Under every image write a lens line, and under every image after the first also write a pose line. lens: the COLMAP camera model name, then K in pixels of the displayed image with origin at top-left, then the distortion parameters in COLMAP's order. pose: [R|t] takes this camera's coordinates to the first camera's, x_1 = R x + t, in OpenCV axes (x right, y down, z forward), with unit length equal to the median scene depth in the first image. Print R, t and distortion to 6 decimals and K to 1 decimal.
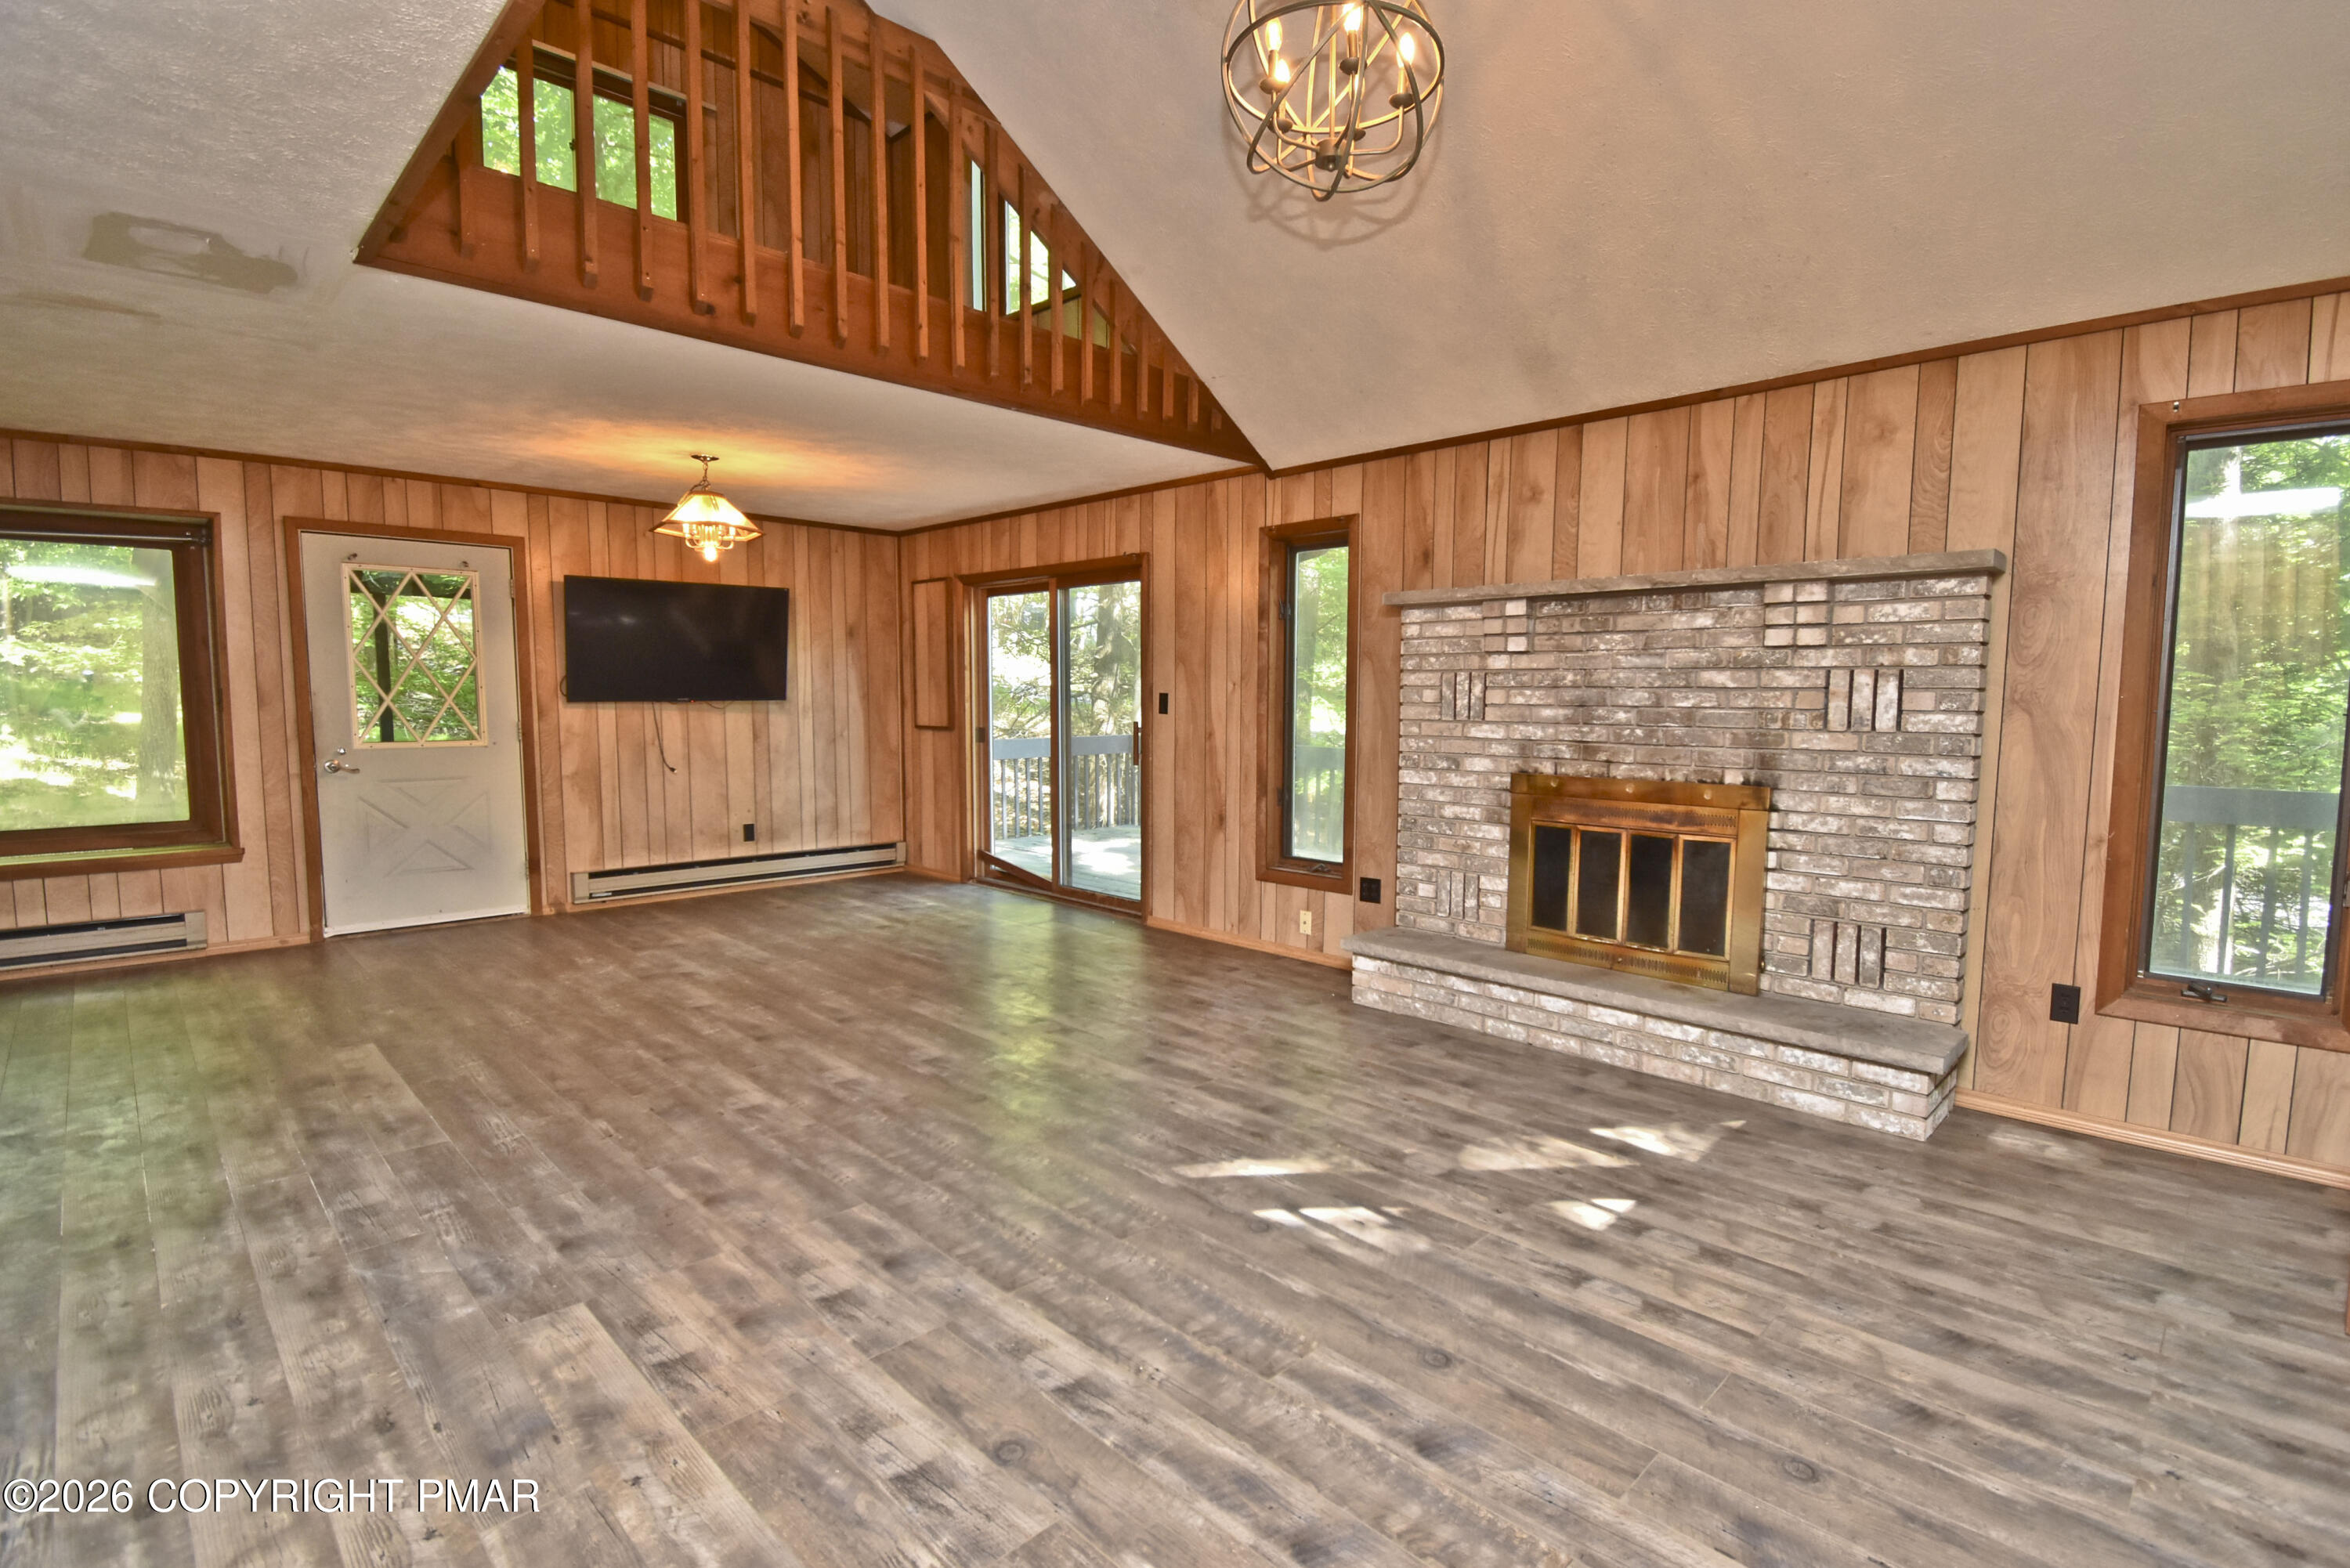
lens RADIAL K [[1093.9, 0, 1206.8], [0, 1093.9, 796.2], [0, 0, 1]] dist [0.021389, -0.027975]
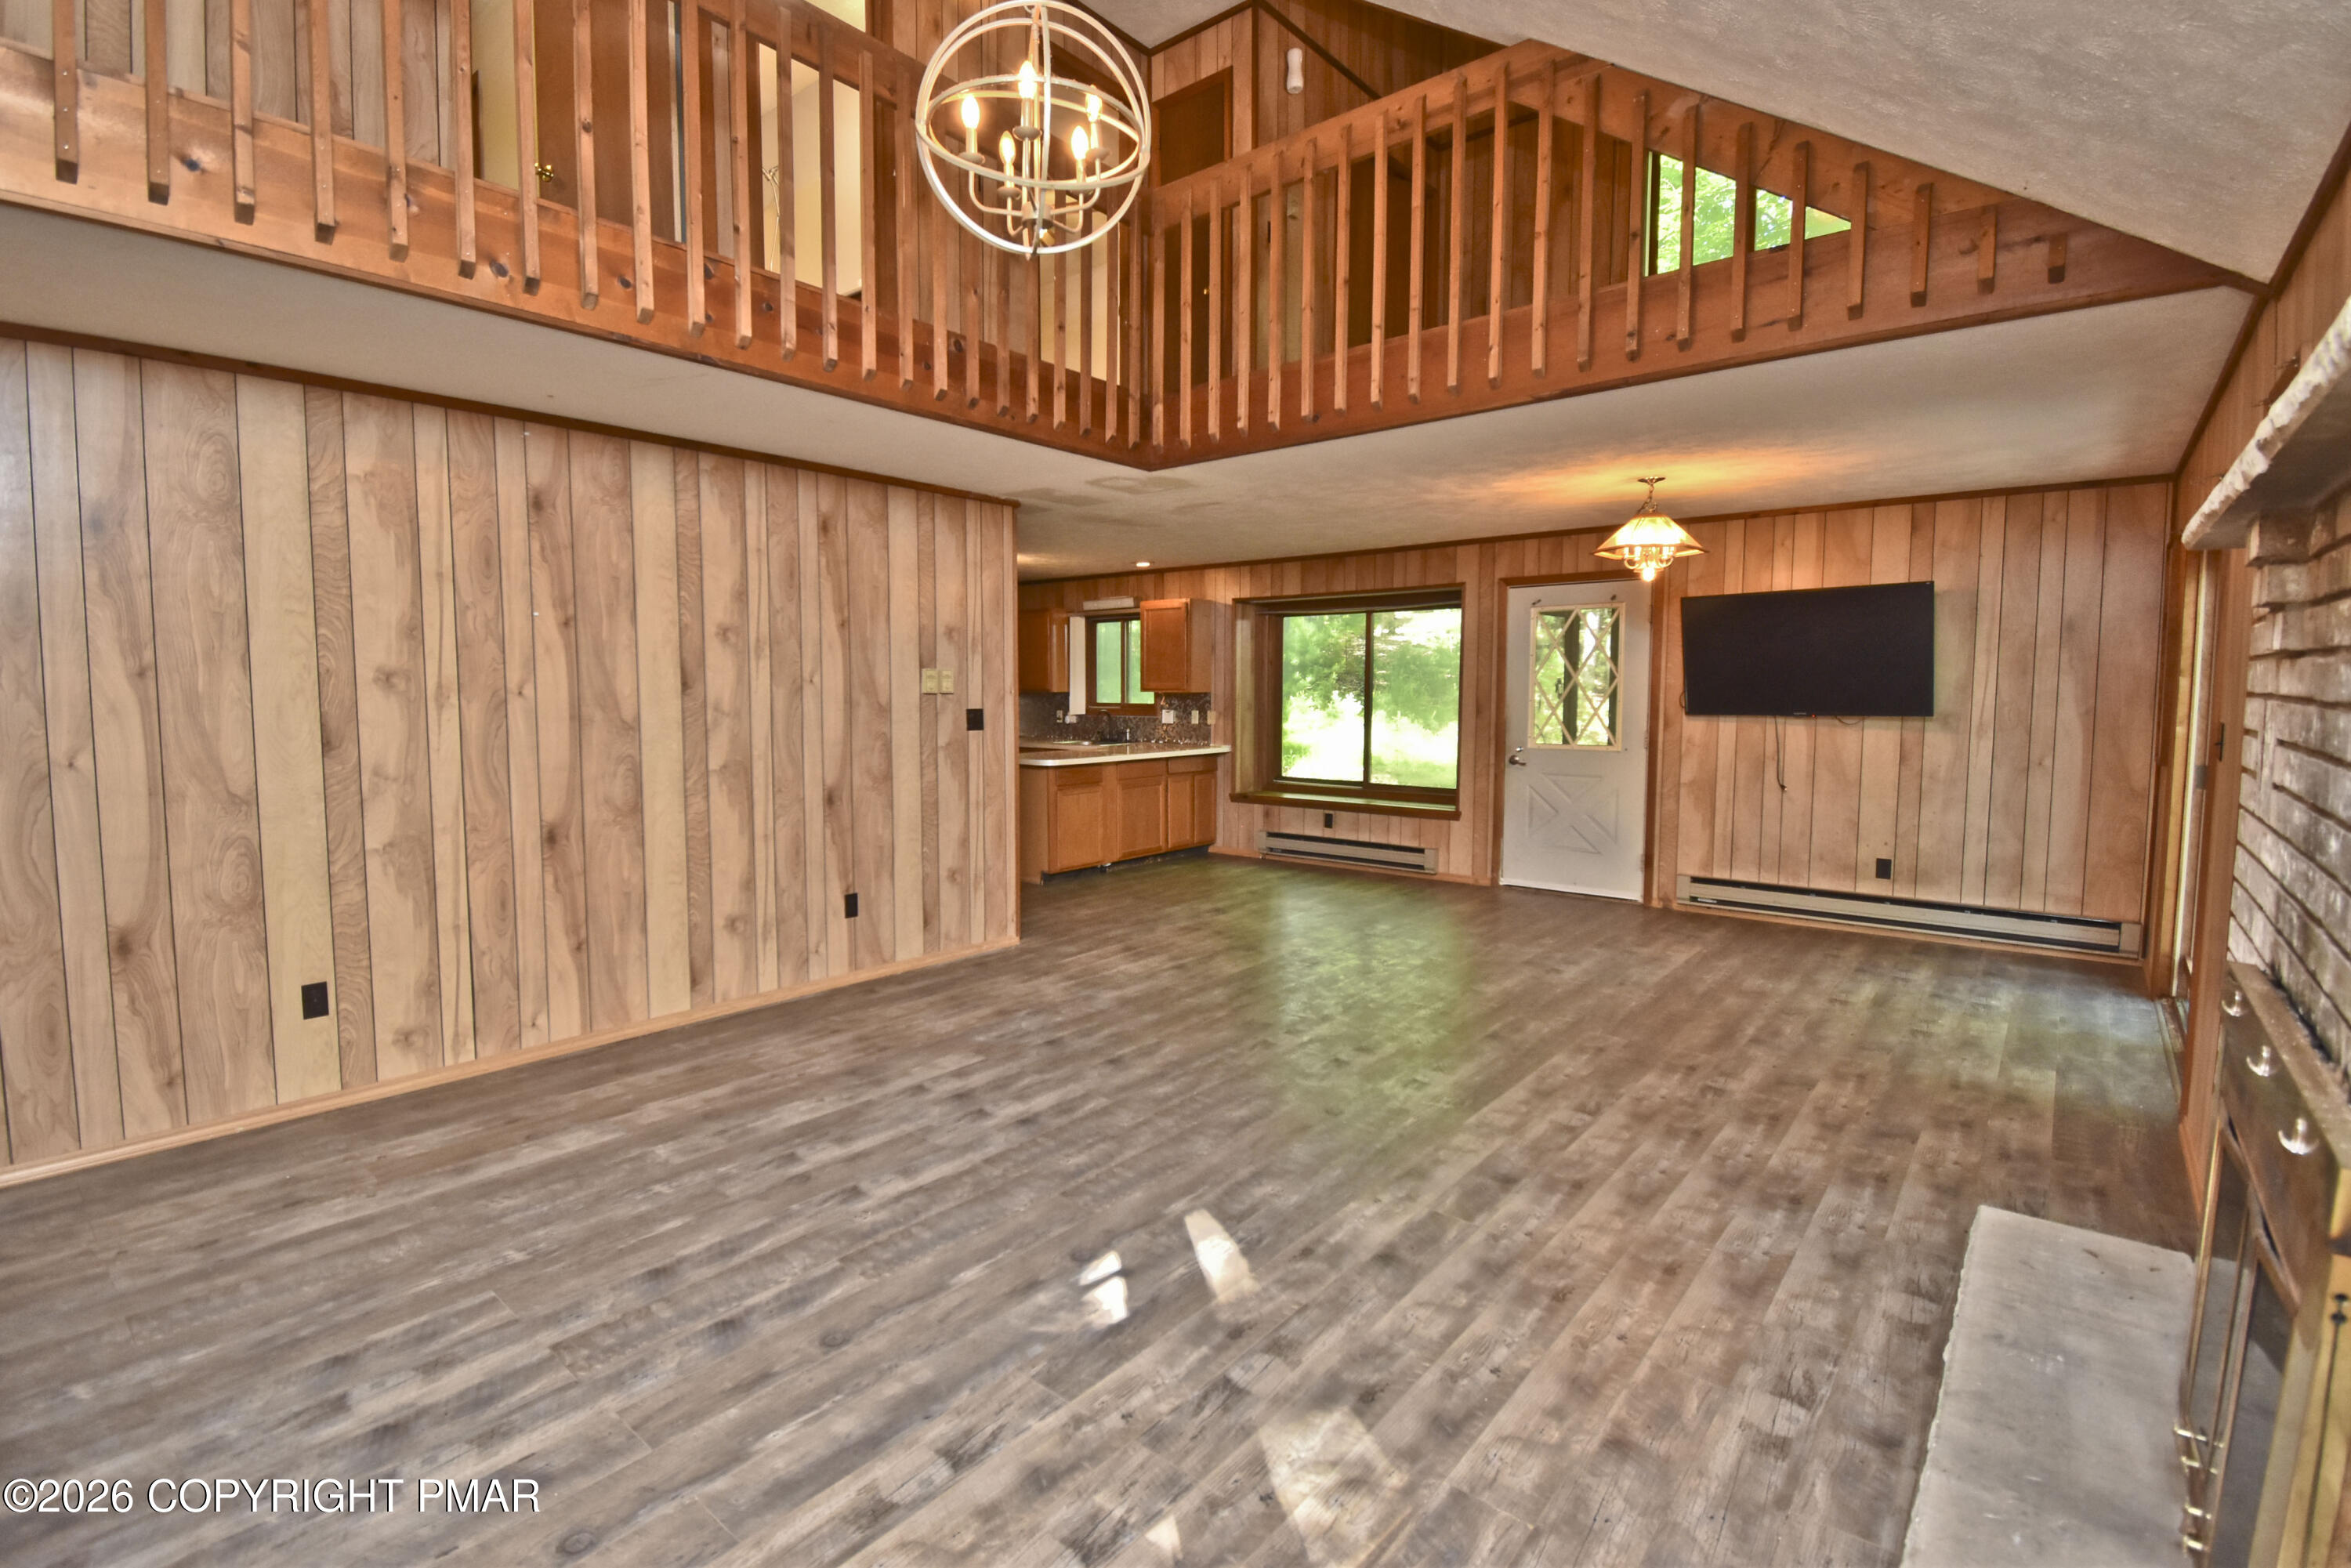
lens RADIAL K [[1068.6, 0, 1133.4], [0, 1068.6, 766.8], [0, 0, 1]] dist [0.018536, -0.028753]
pose [[0.060563, 0.069670, -0.995730, 0.667626], [-0.088195, 0.994033, 0.064187, -0.085304], [0.994260, 0.083931, 0.066346, 0.620281]]
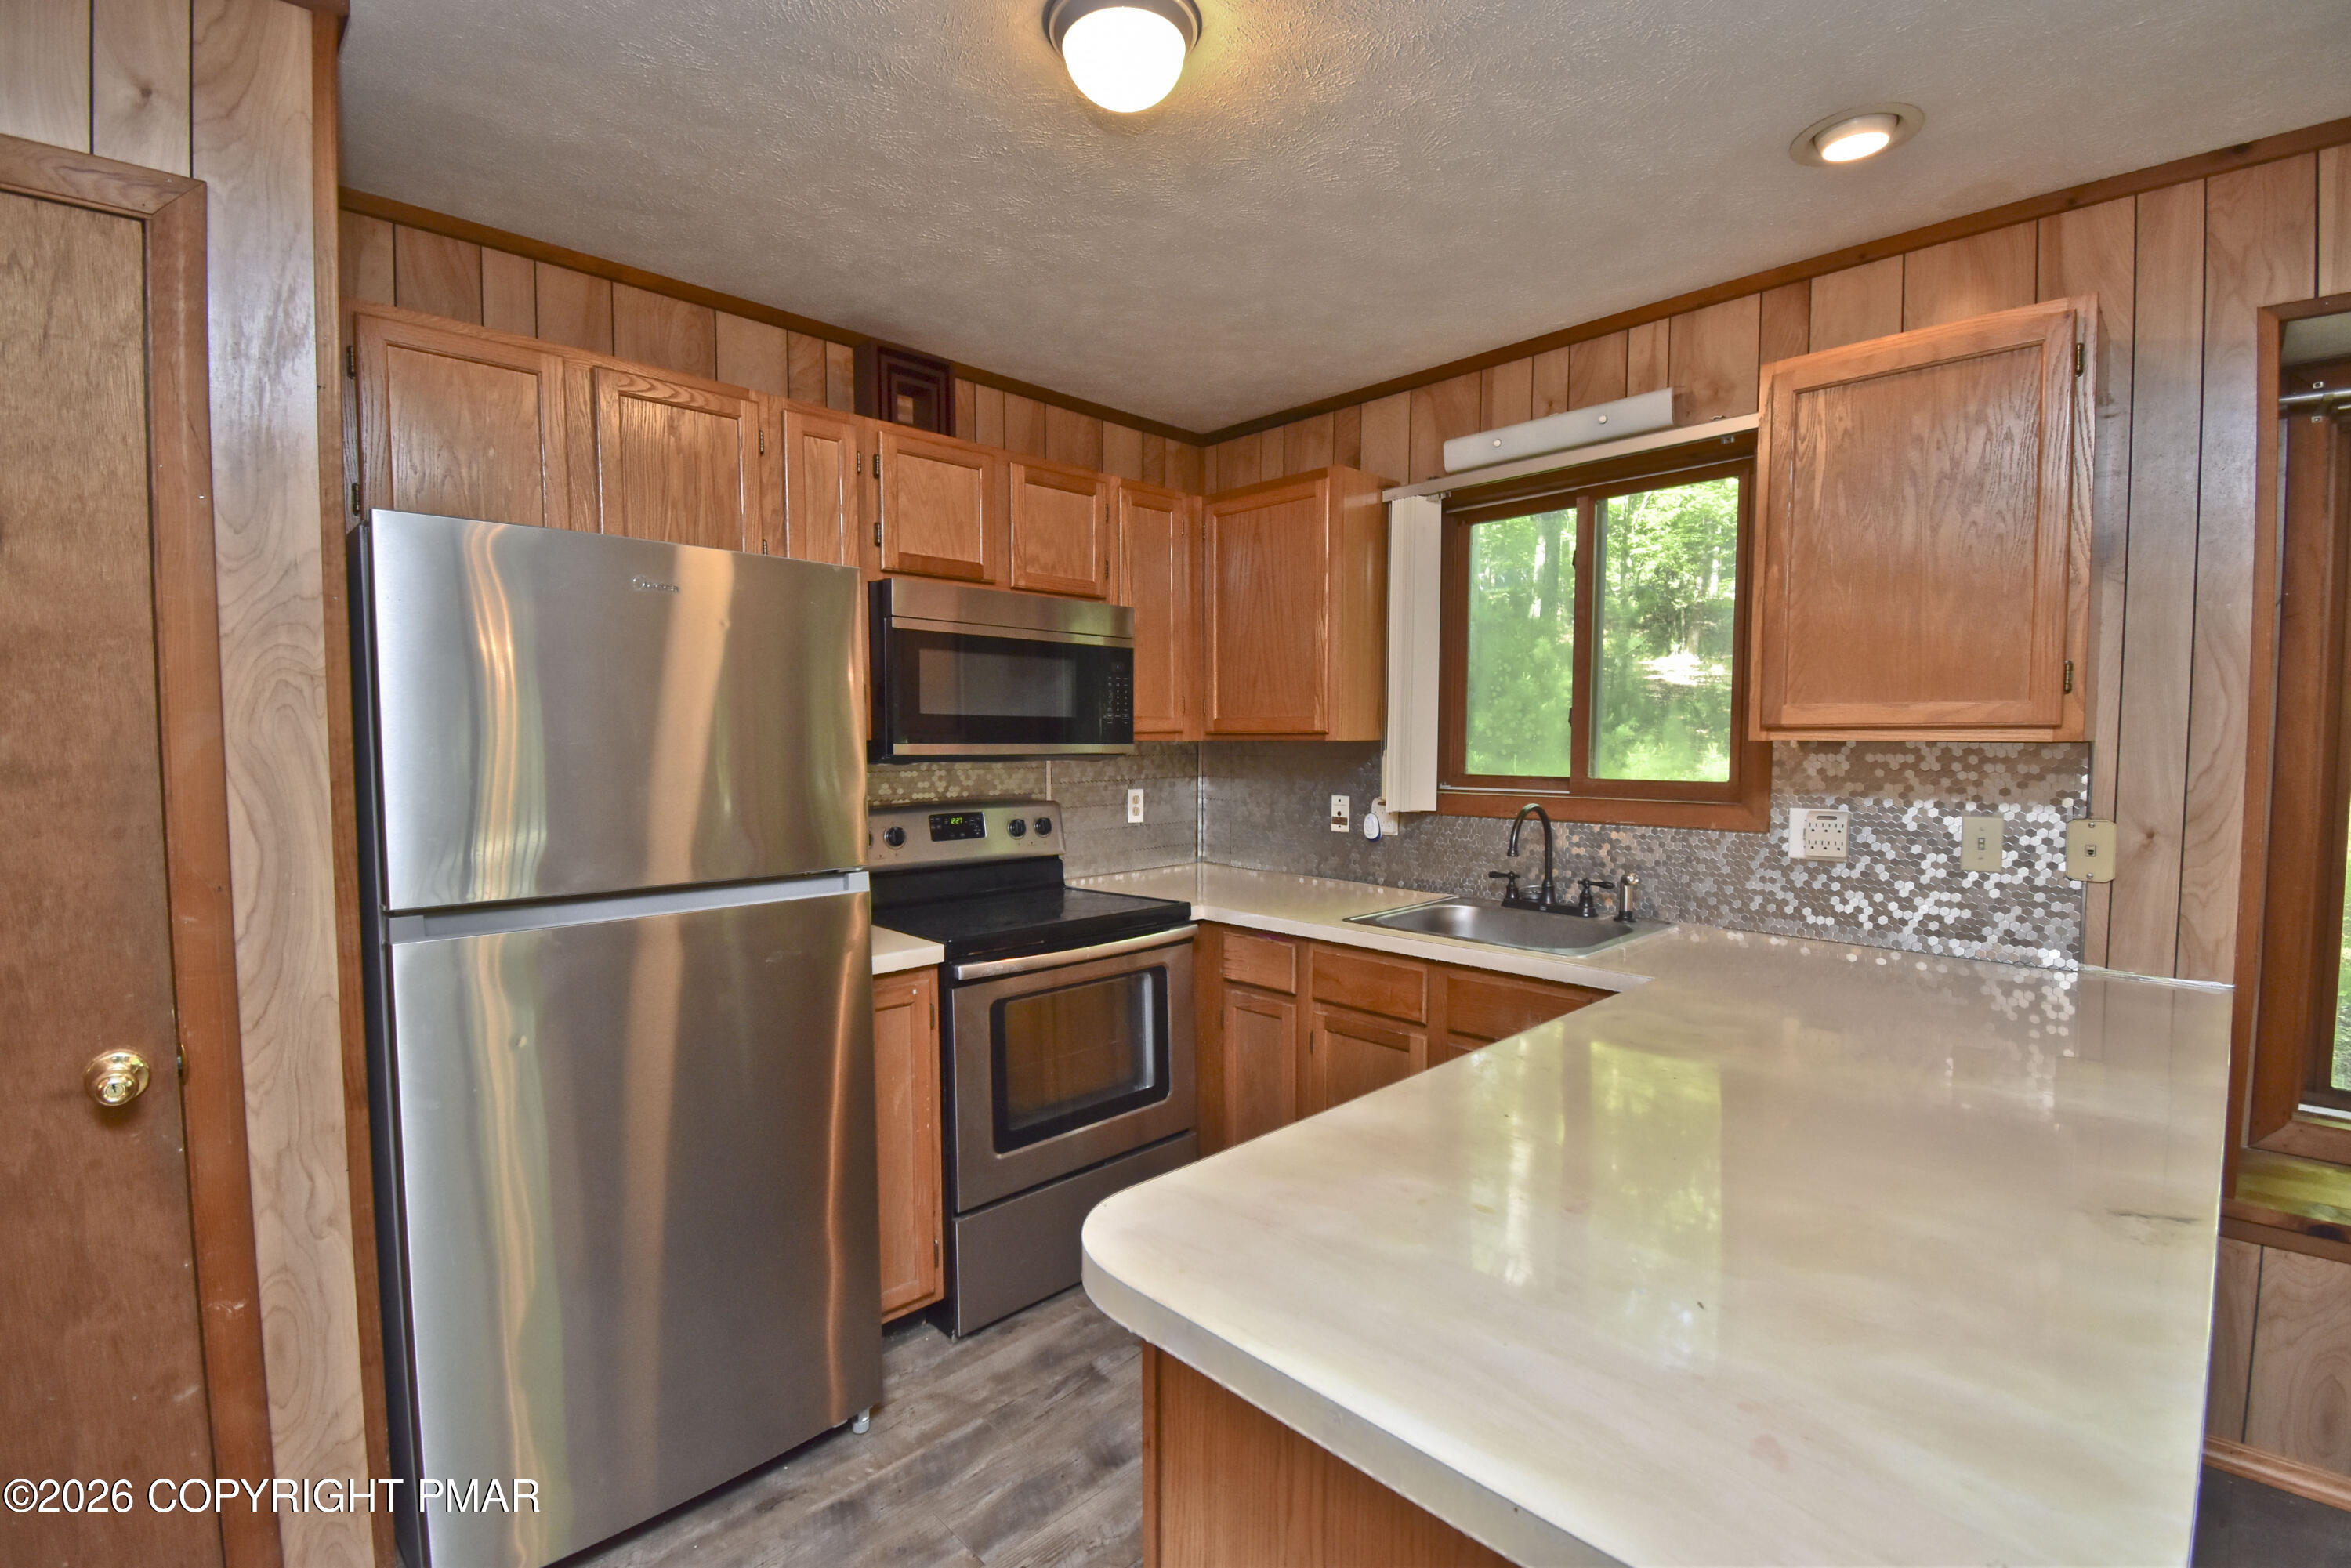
lens RADIAL K [[1039.3, 0, 1177.7], [0, 1039.3, 793.2], [0, 0, 1]] dist [0.011253, -0.020373]
pose [[-0.020699, 0.050241, -0.998523, -1.049317], [-0.090397, 0.994552, 0.051915, -0.071992], [0.995691, 0.091338, -0.016045, 0.489133]]
